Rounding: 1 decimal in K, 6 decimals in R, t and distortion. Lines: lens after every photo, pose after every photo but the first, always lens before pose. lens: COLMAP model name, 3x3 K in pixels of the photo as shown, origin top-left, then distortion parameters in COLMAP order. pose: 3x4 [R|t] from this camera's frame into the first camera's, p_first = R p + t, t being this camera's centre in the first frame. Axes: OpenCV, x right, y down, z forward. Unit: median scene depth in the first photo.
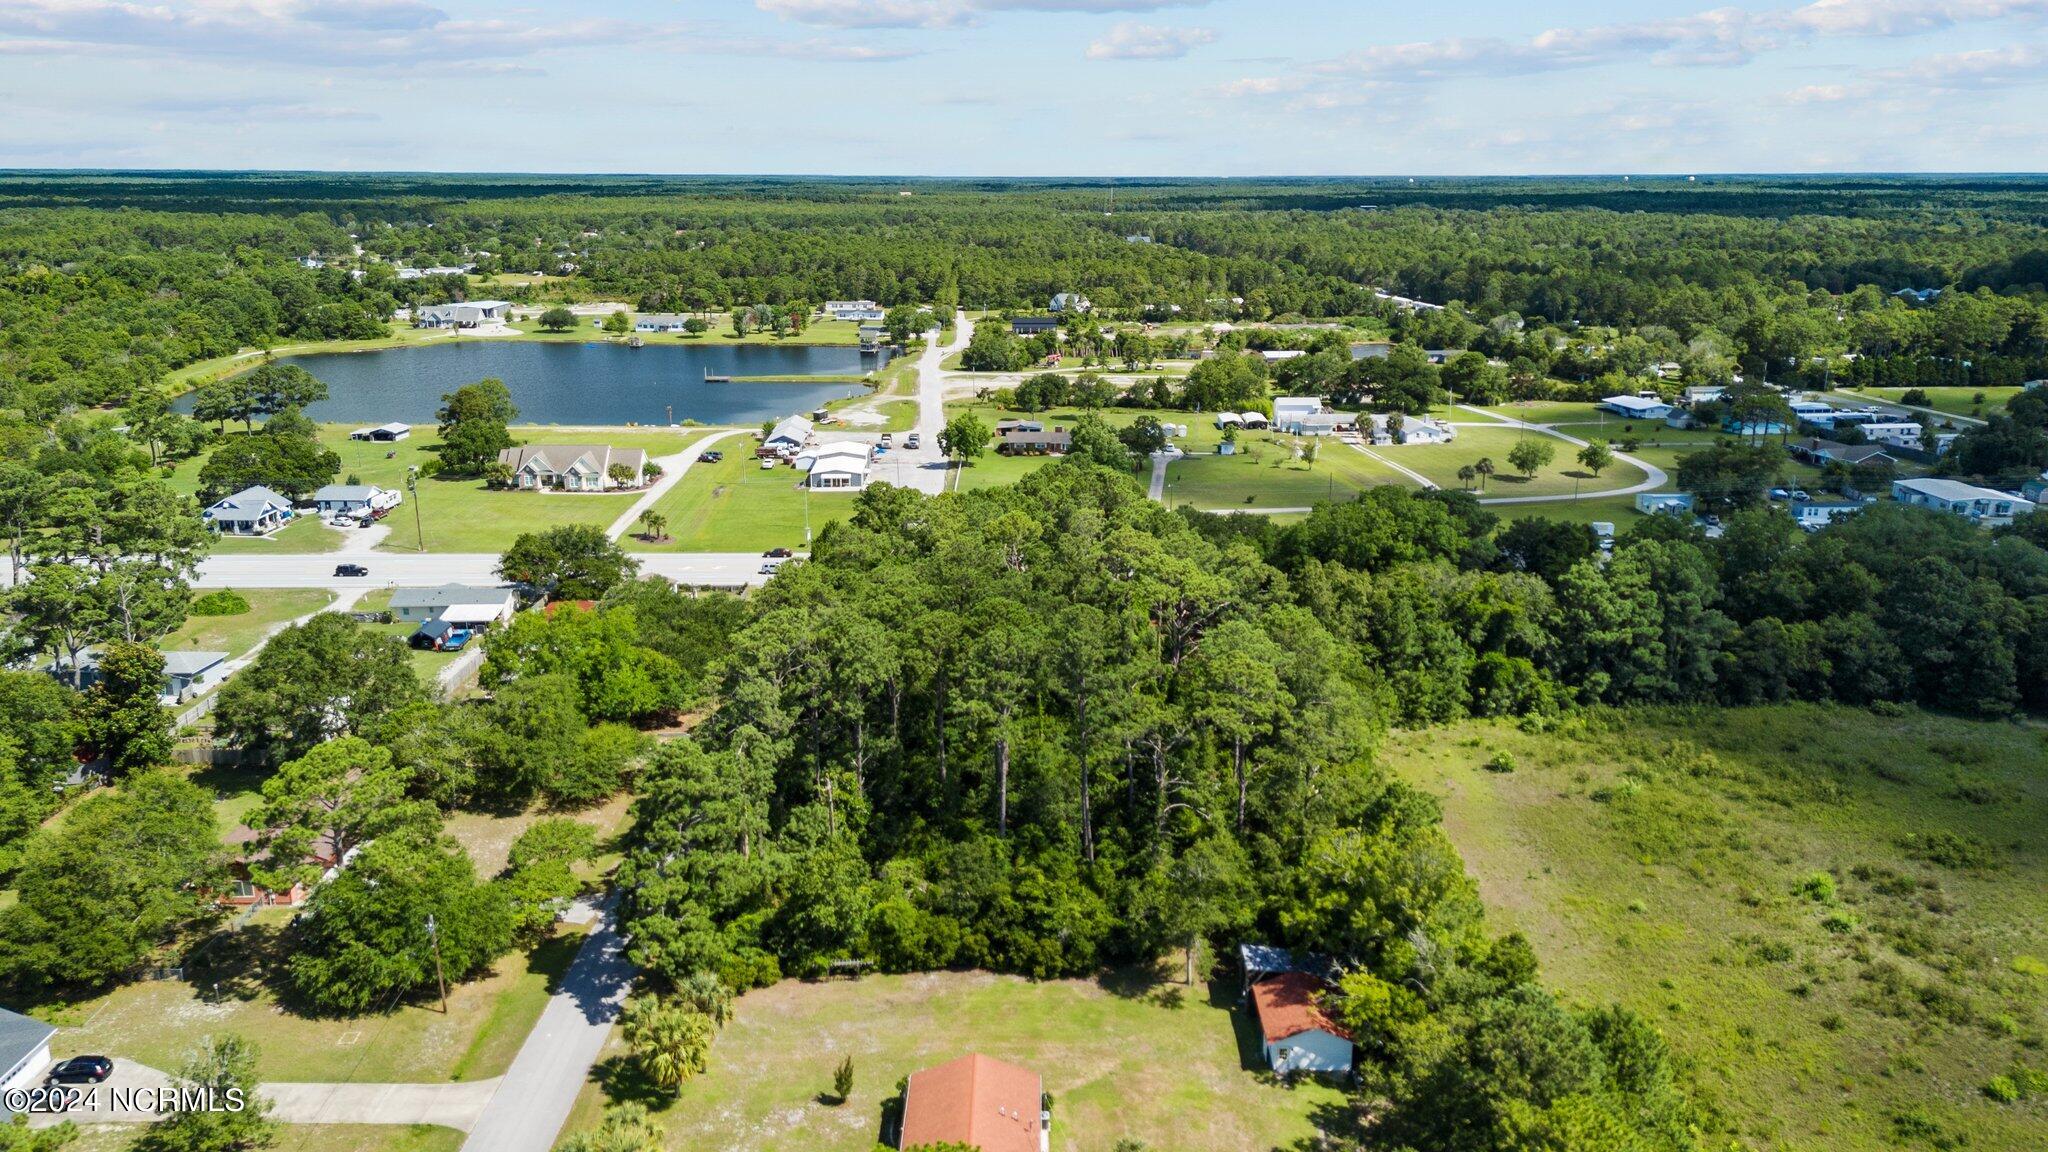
lens RADIAL K [[1484.0, 0, 1034.9], [0, 1484.0, 581.2], [0, 0, 1]] dist [0.091382, -0.101624]
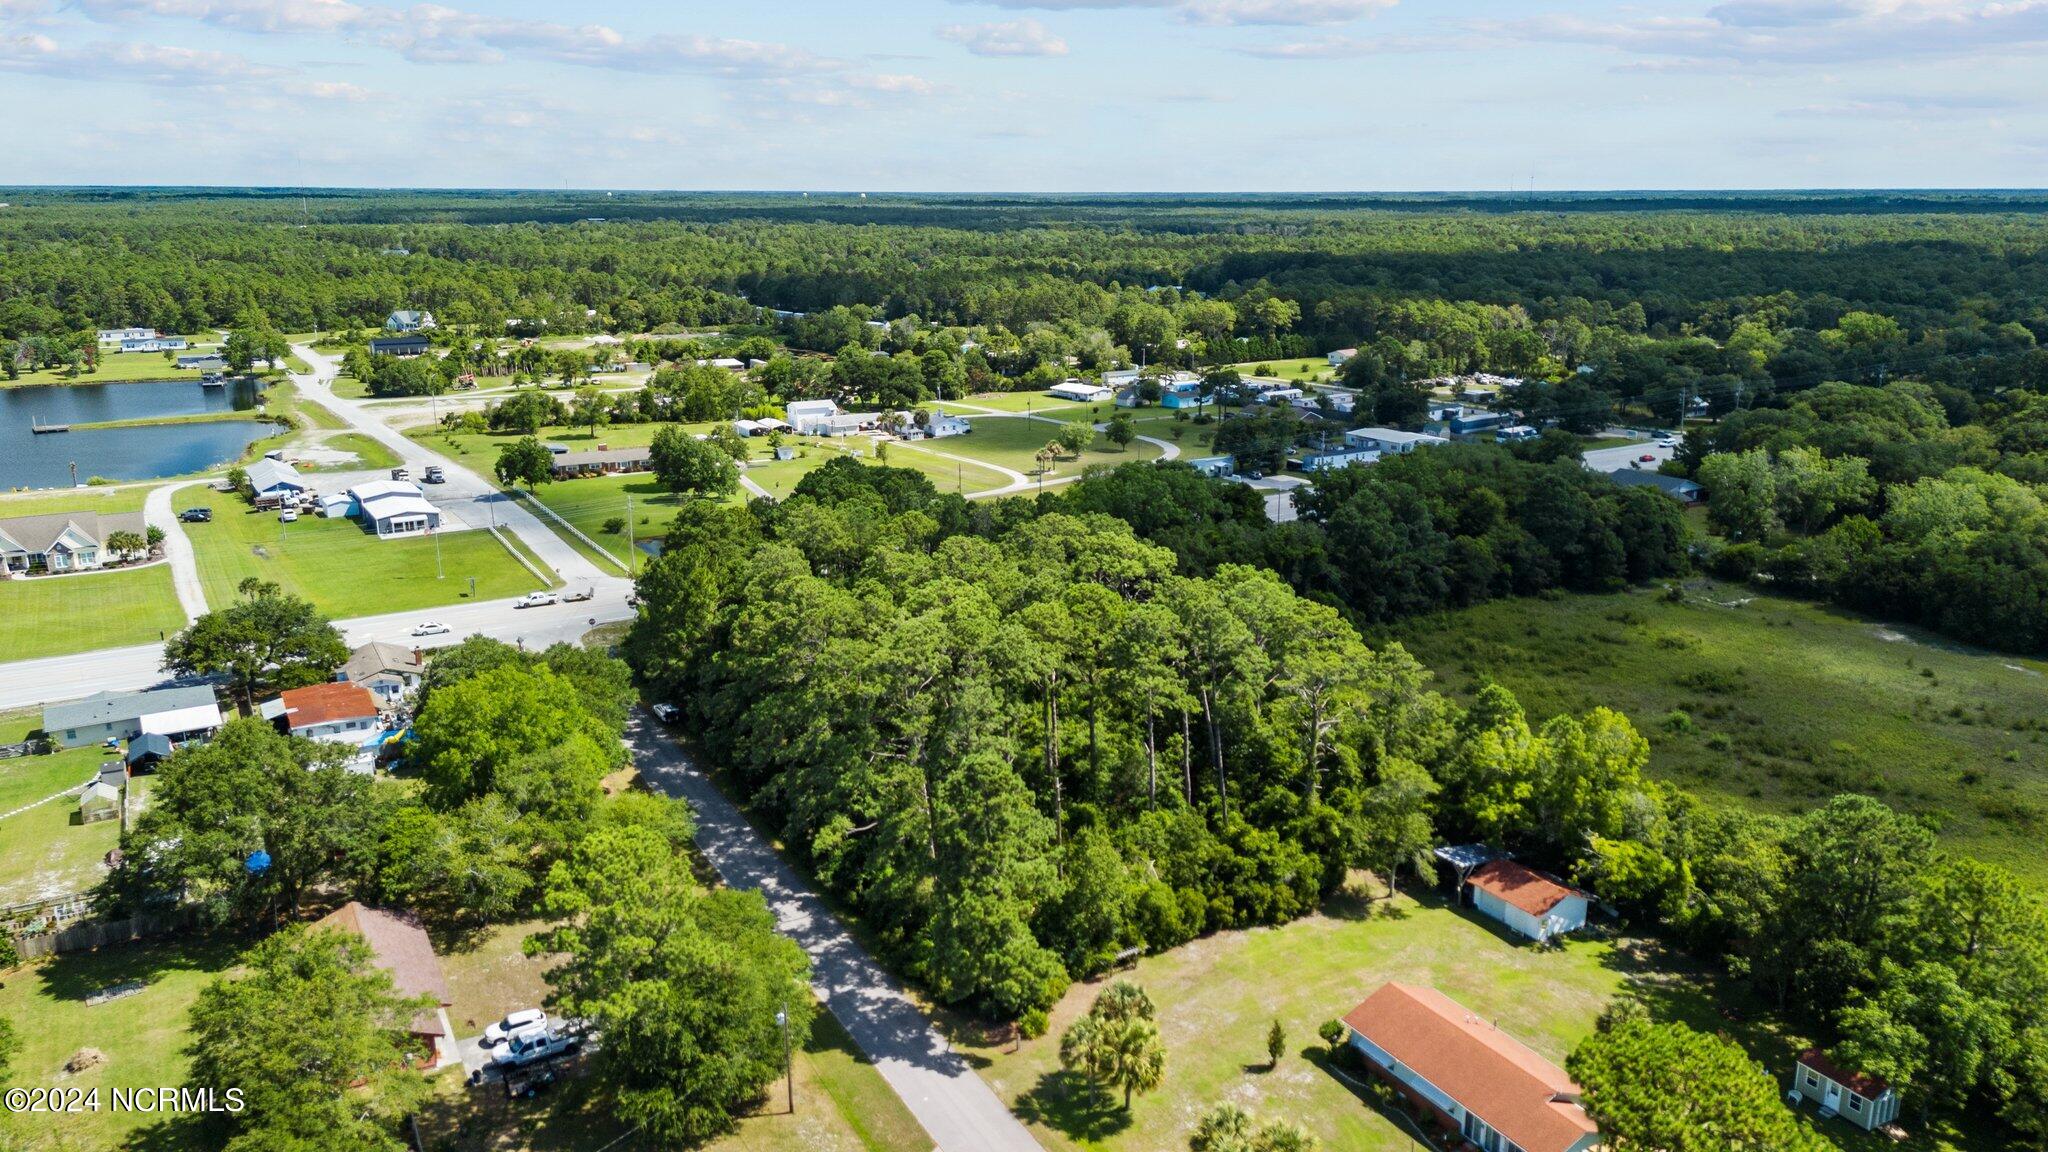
lens RADIAL K [[1484.0, 0, 1034.9], [0, 1484.0, 581.2], [0, 0, 1]] dist [0.091382, -0.101624]
pose [[0.868980, -0.125801, 0.478590, -0.245662], [0.129968, 0.991214, 0.024564, -0.008759], [-0.477475, 0.040856, 0.877695, 0.058226]]
